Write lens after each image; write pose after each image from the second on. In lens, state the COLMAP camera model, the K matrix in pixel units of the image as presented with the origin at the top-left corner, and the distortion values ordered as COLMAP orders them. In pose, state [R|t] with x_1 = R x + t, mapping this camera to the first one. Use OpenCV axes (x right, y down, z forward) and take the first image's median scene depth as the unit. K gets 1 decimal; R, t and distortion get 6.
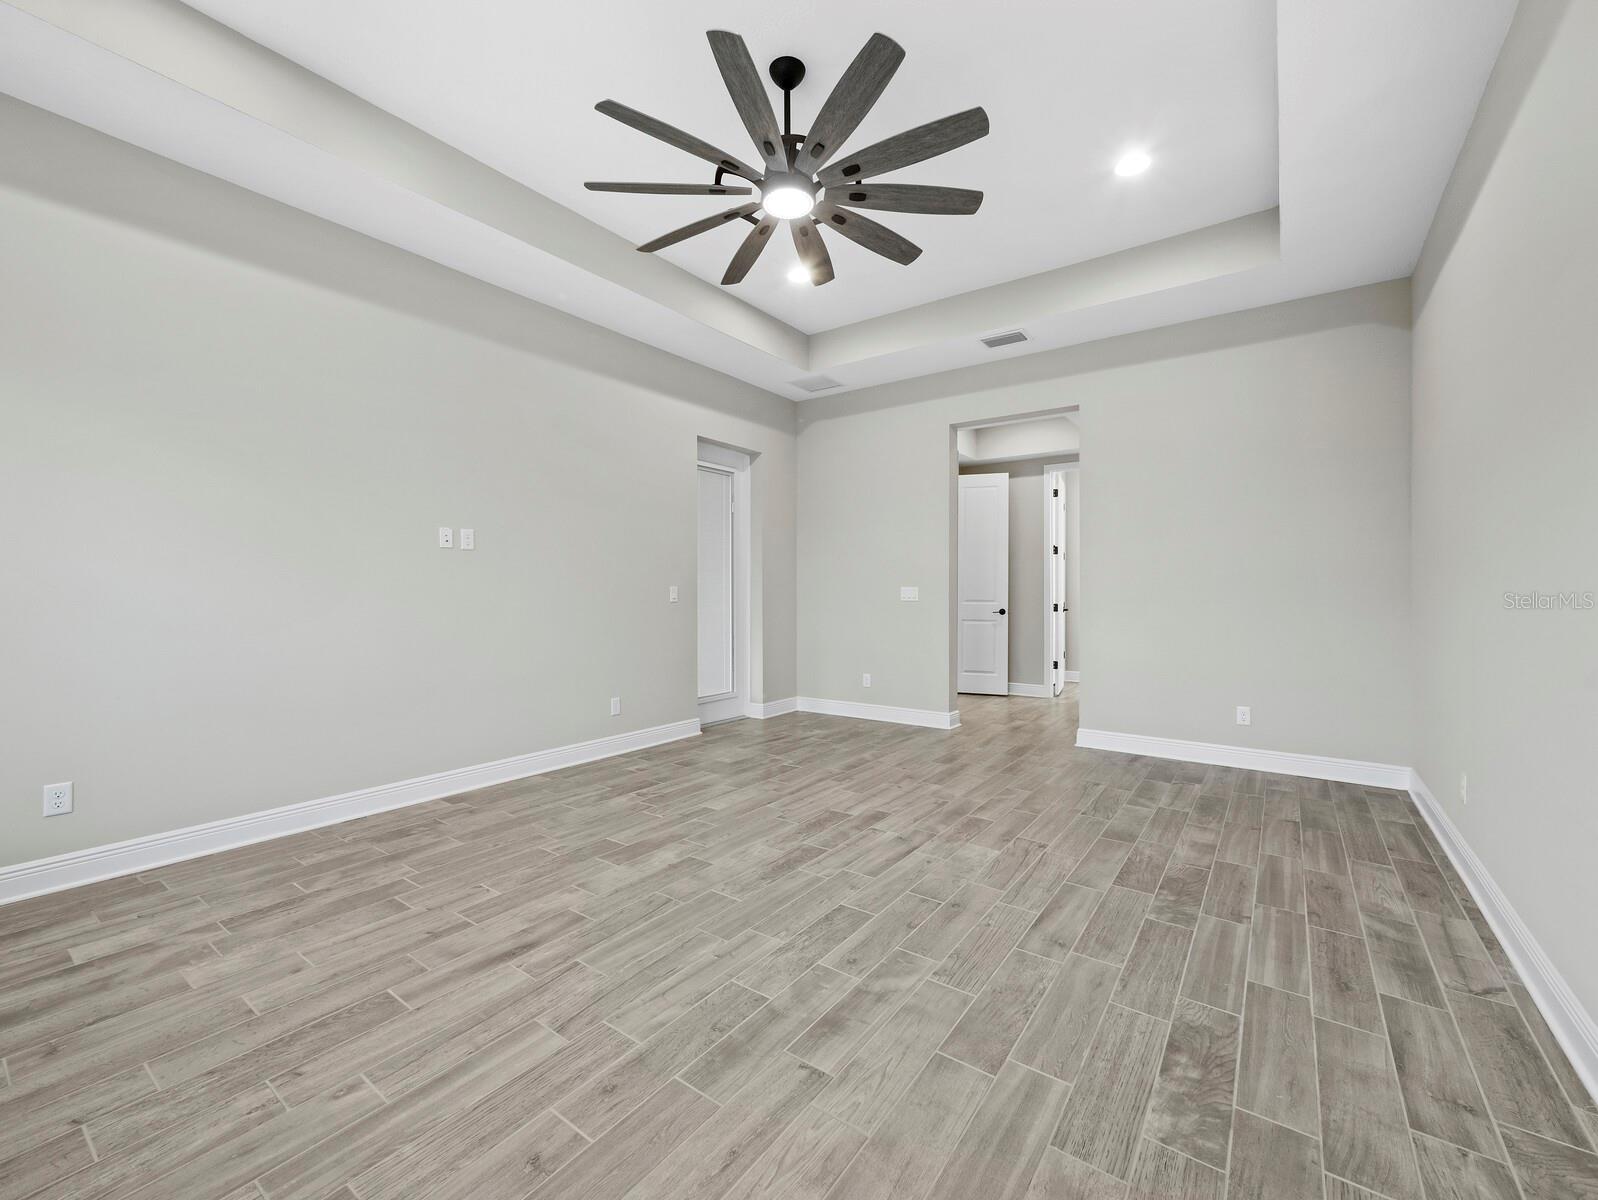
lens RADIAL K [[671.5, 0, 804.6], [0, 671.5, 586.8], [0, 0, 1]] dist [0.000131, 0.000154]
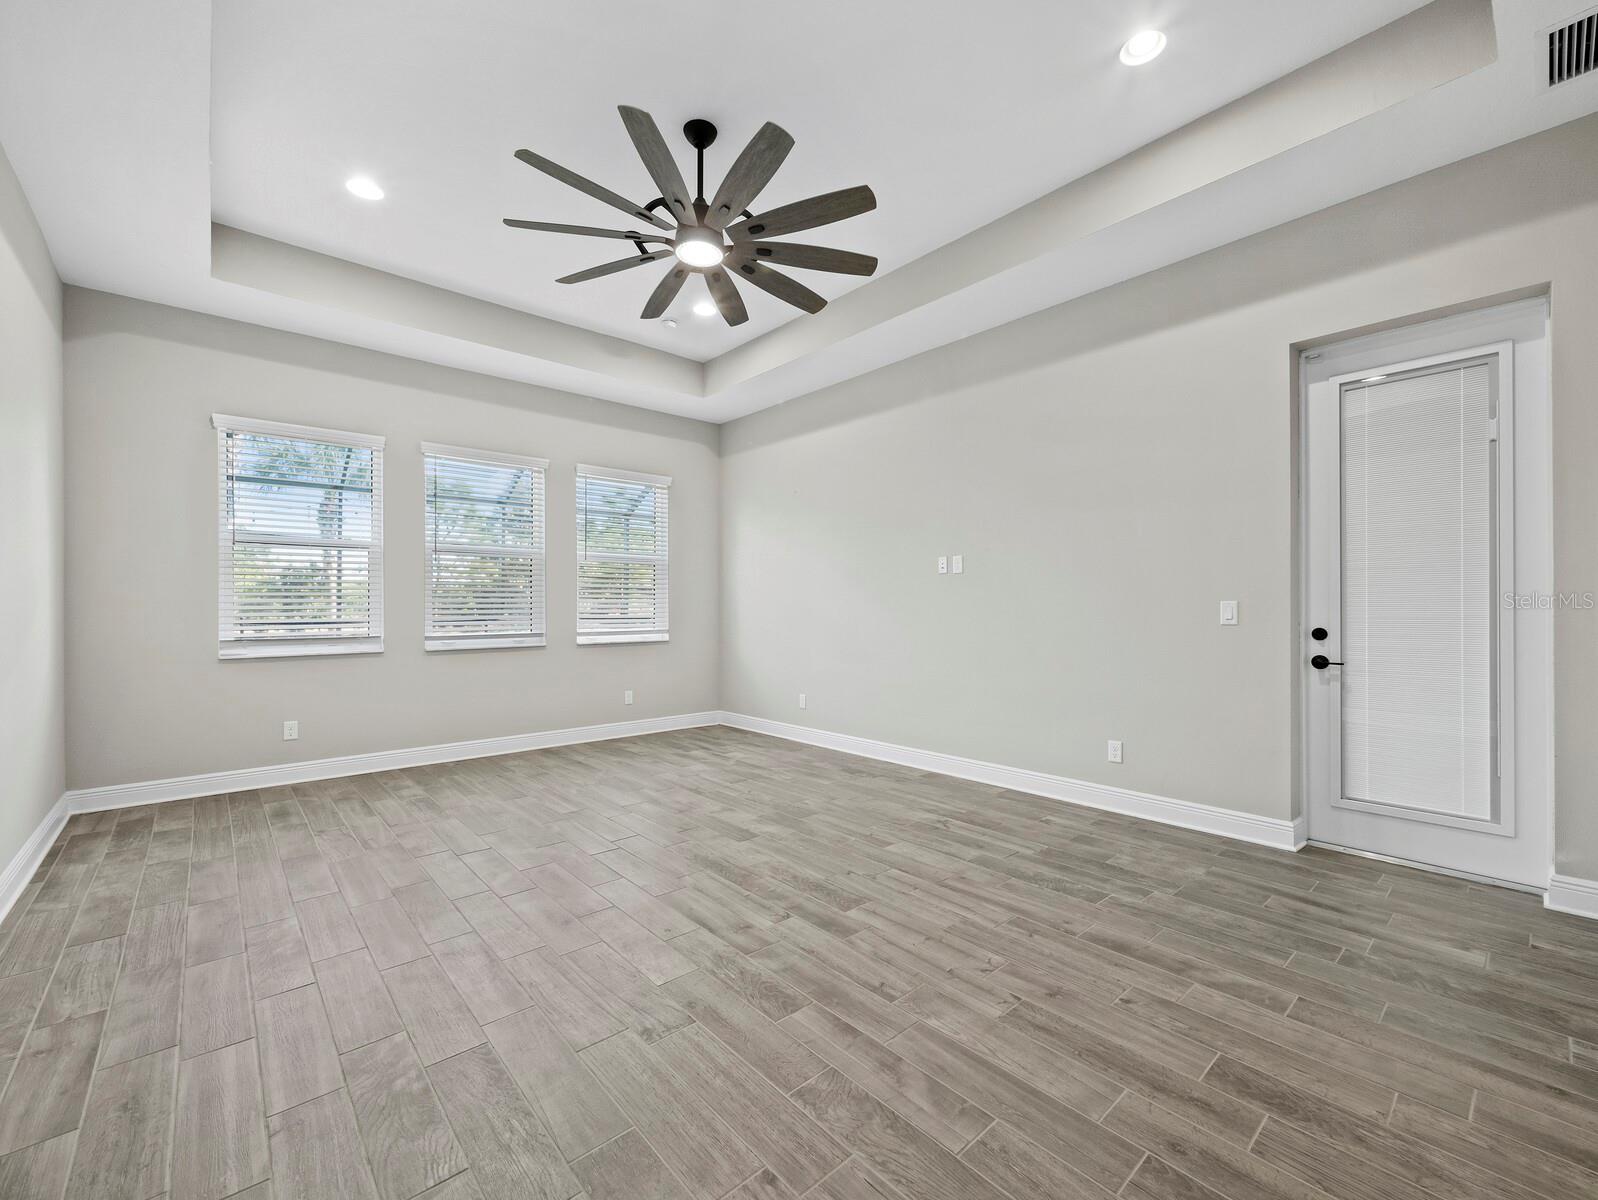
lens RADIAL K [[671.5, 0, 804.9], [0, 671.5, 609.9], [0, 0, 1]] dist [0.000131, 0.000154]
pose [[-0.220691, 0.002212, -0.975341, 0.771630], [0.009677, 0.999953, 0.000079, 0.006748], [0.975296, -0.009421, -0.220702, 1.080339]]
